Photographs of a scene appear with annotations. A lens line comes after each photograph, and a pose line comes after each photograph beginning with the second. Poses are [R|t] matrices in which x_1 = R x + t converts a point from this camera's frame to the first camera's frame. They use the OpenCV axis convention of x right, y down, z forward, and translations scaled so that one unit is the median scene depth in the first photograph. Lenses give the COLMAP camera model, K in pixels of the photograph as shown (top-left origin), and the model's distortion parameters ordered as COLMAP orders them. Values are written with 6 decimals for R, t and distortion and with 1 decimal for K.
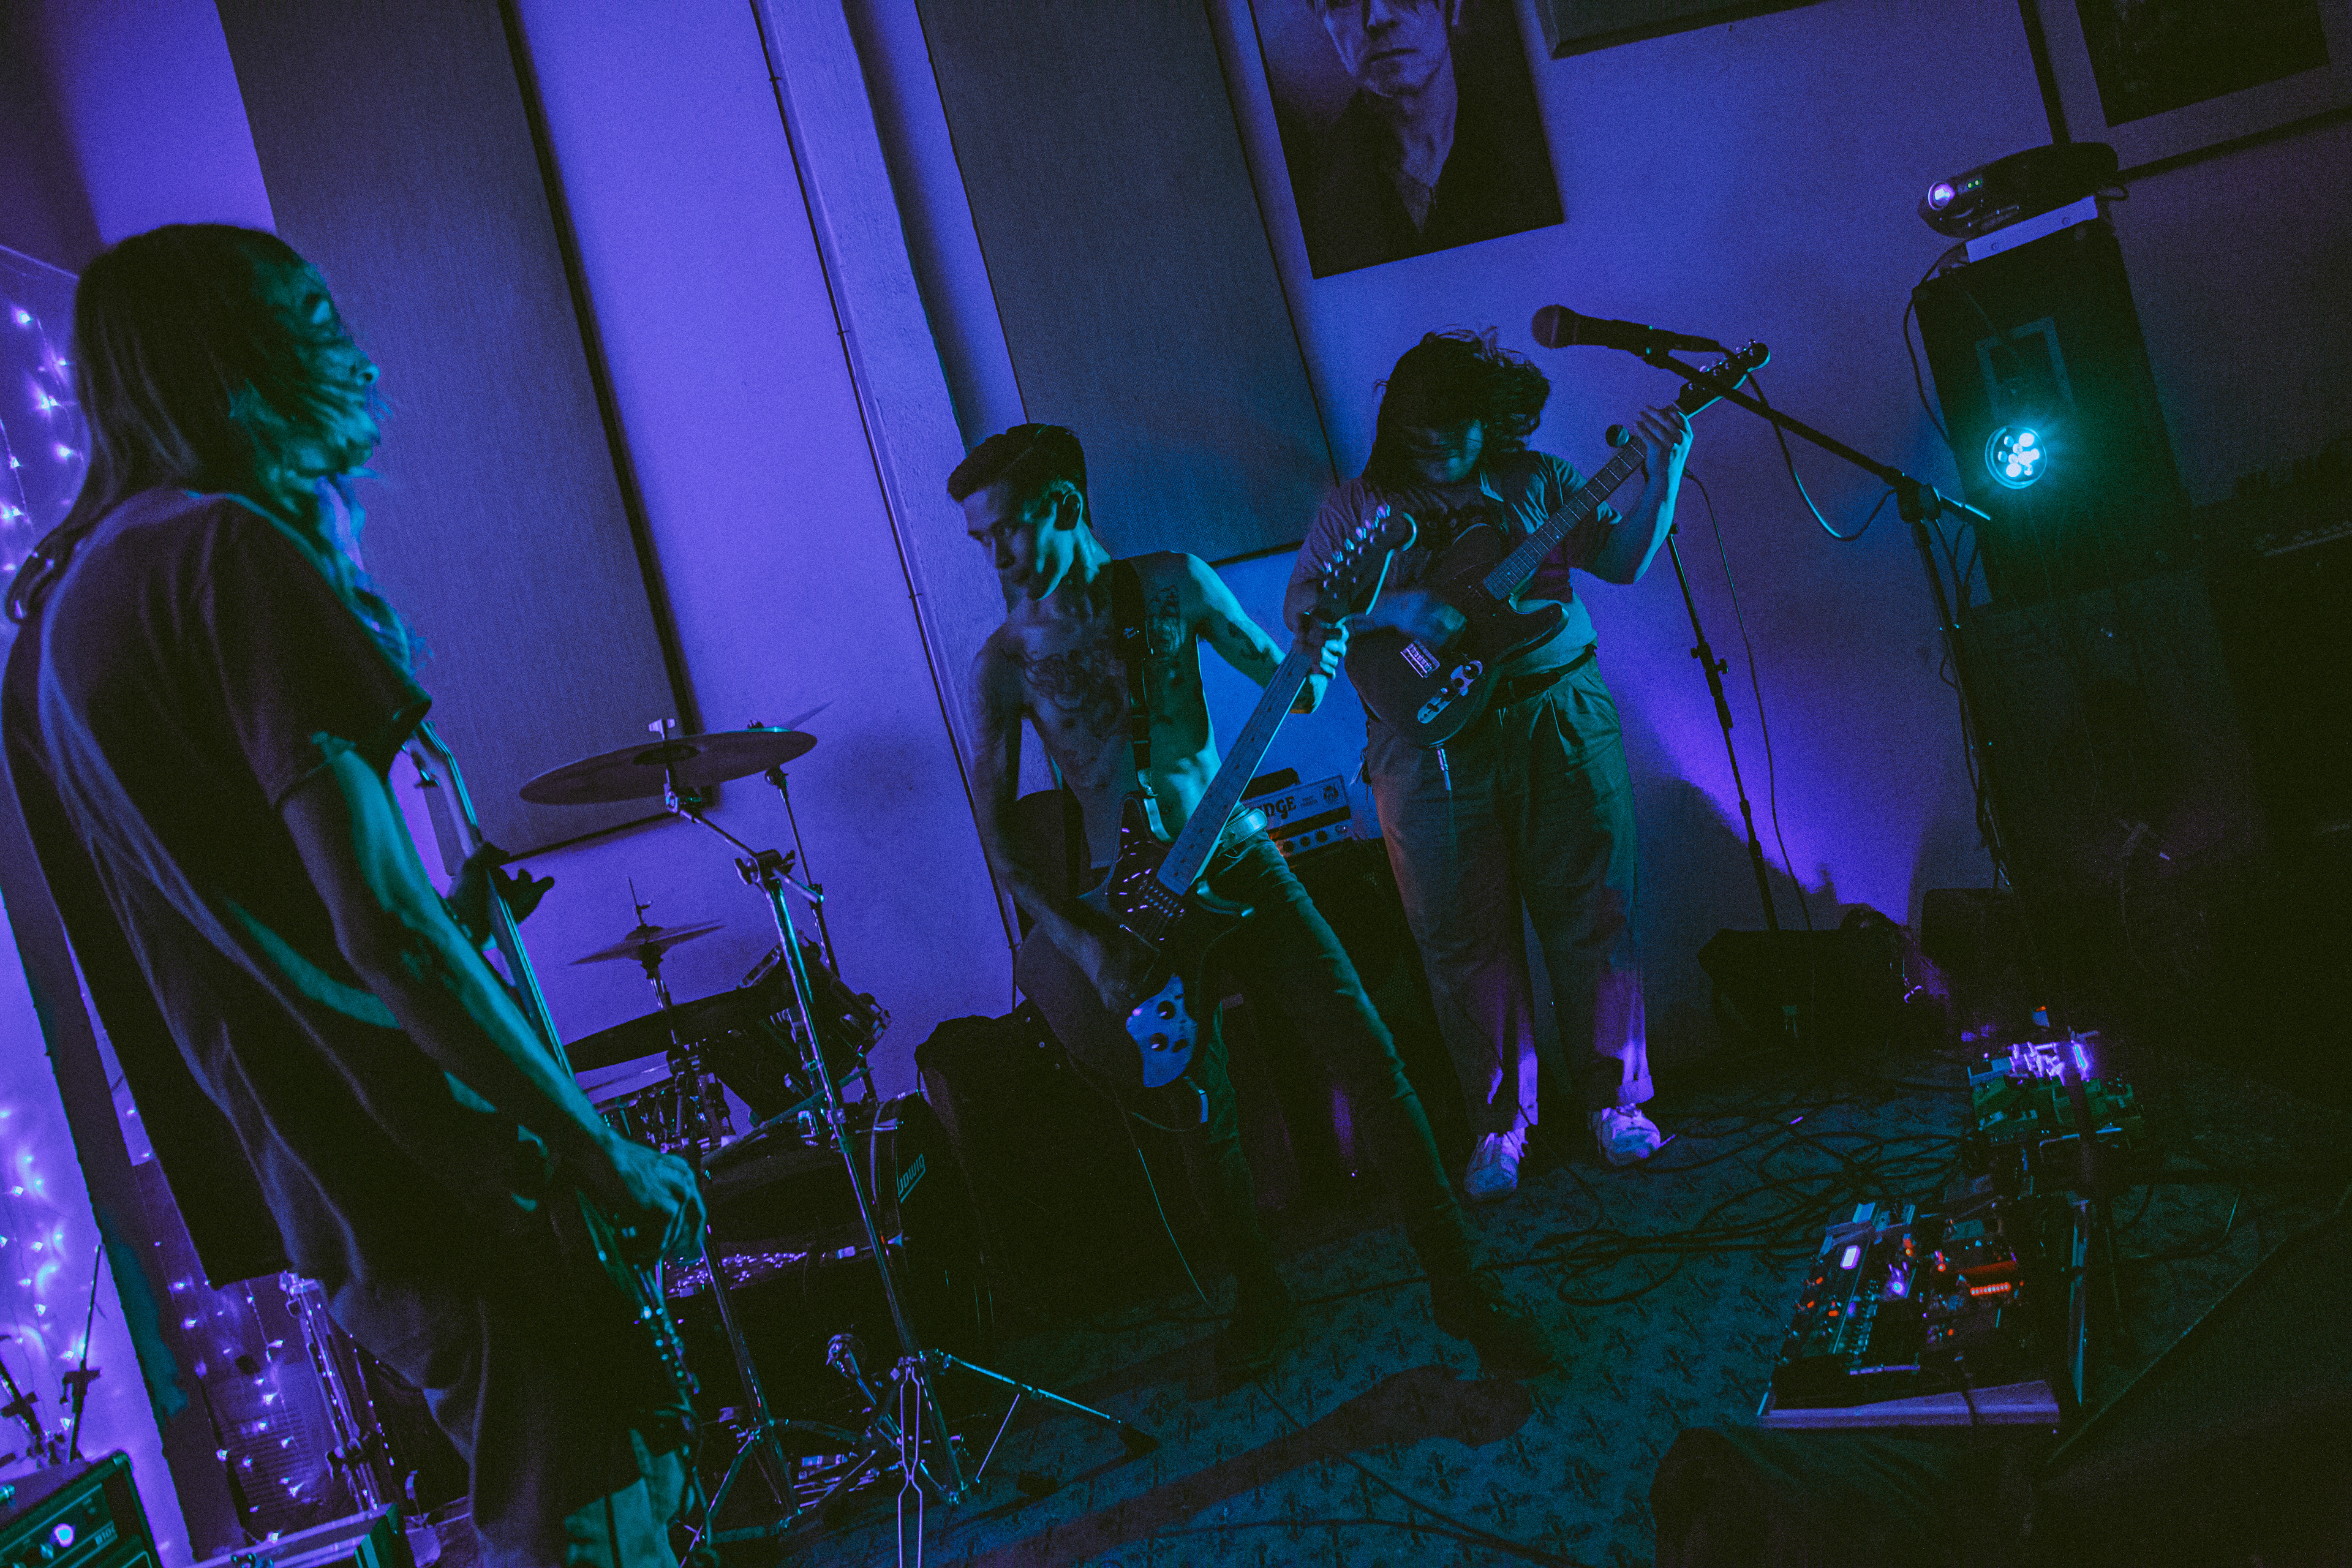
lens RADIAL K [[1643.7, 0, 1175.6], [0, 1643.7, 780.2], [0, 0, 1]] dist [-0.002745, -0.001834]
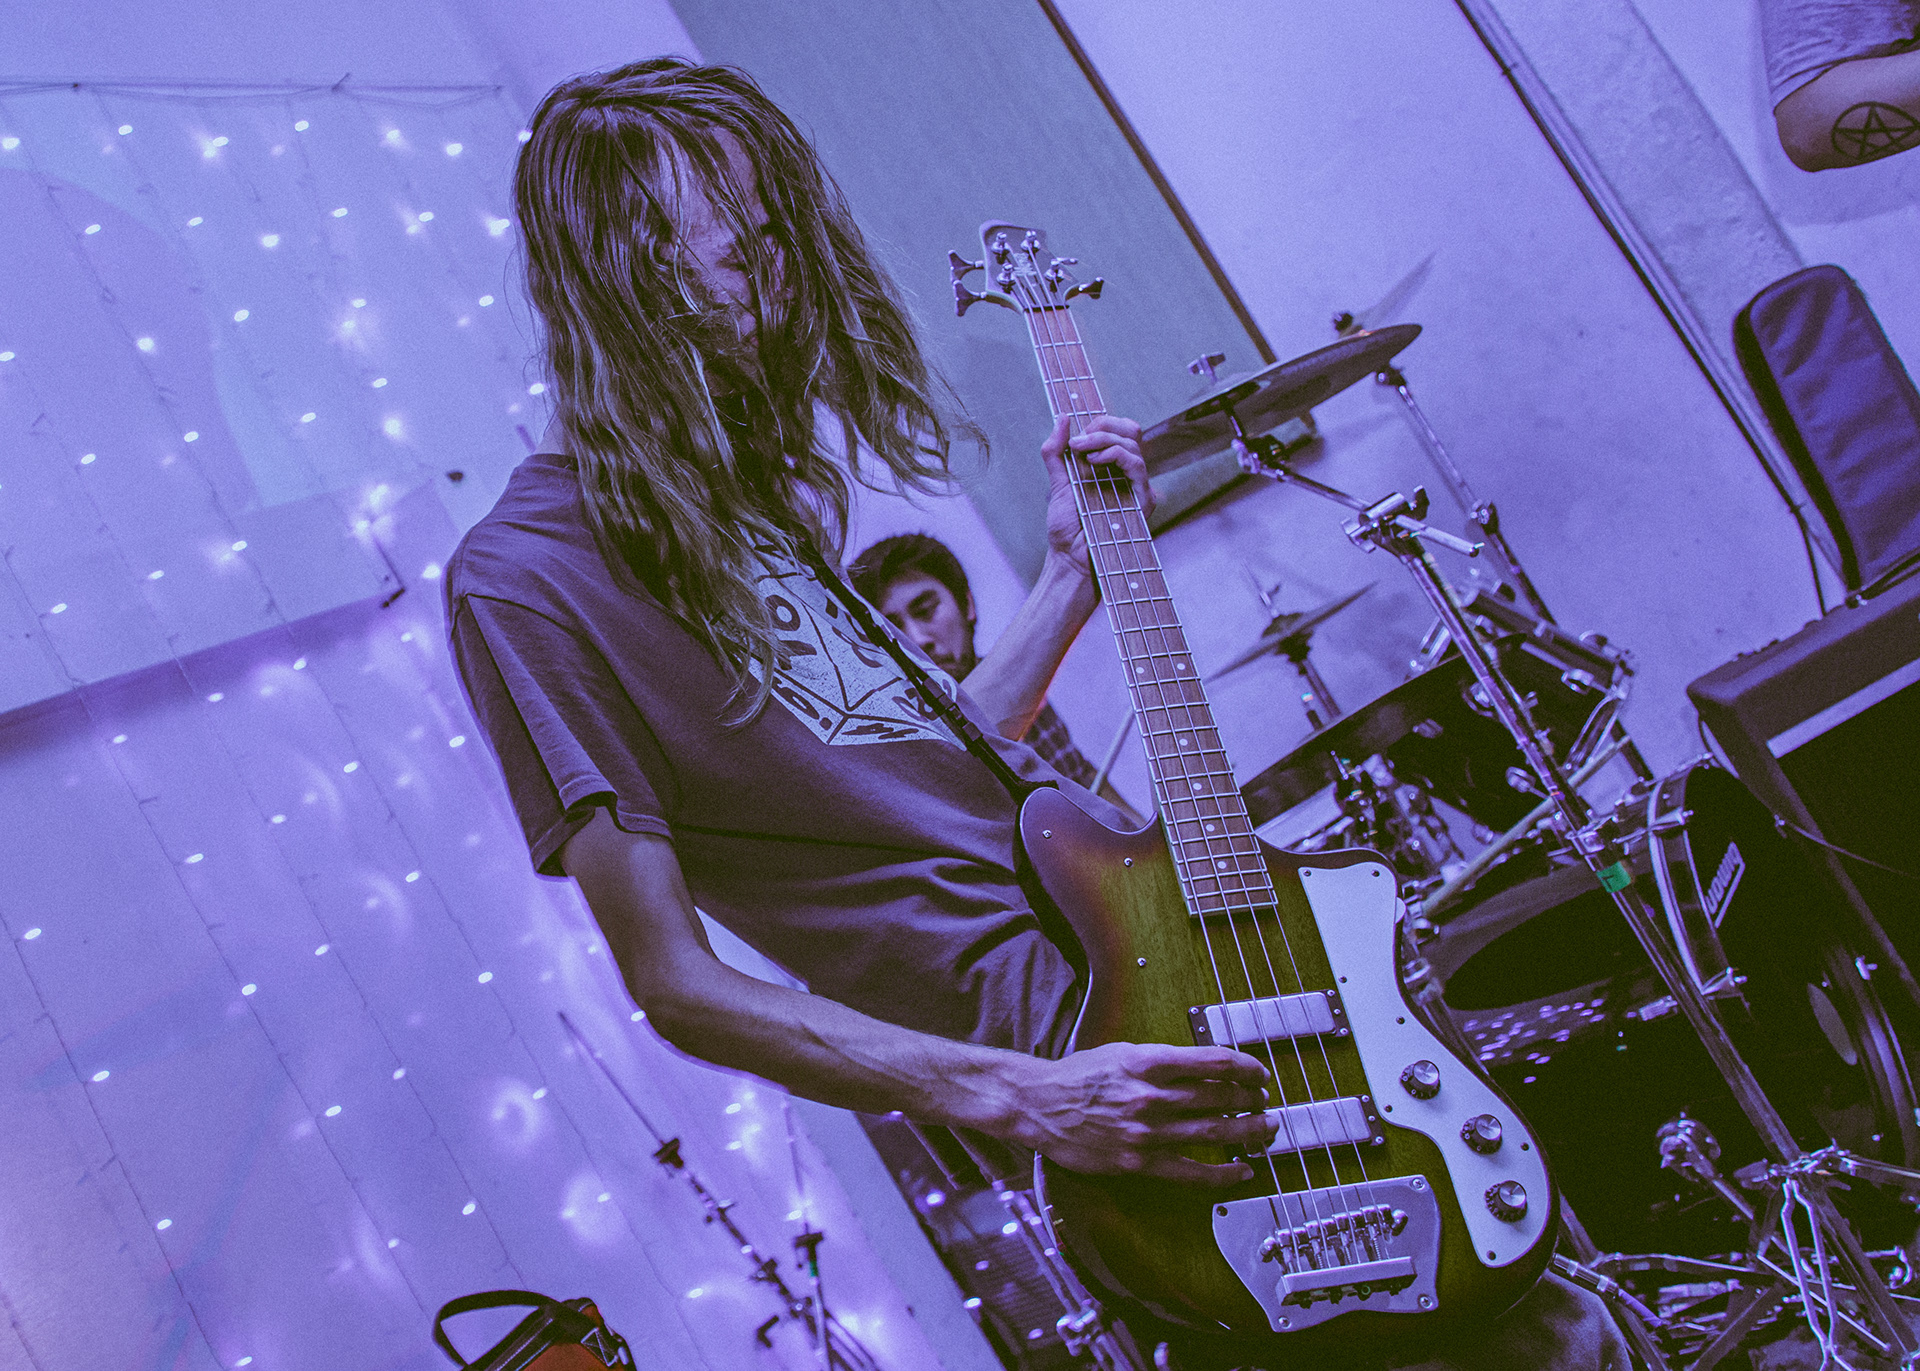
lens RADIAL K [[1632.4, 0, 959.3], [0, 1632.4, 680.4], [0, 0, 1]] dist [-0.012551, -0.000474]
pose [[0.829781, -0.185557, -0.526339, -0.053502], [0.276924, 0.955711, 0.099645, -0.000514], [0.484538, -0.228440, 0.844416, 0.290424]]
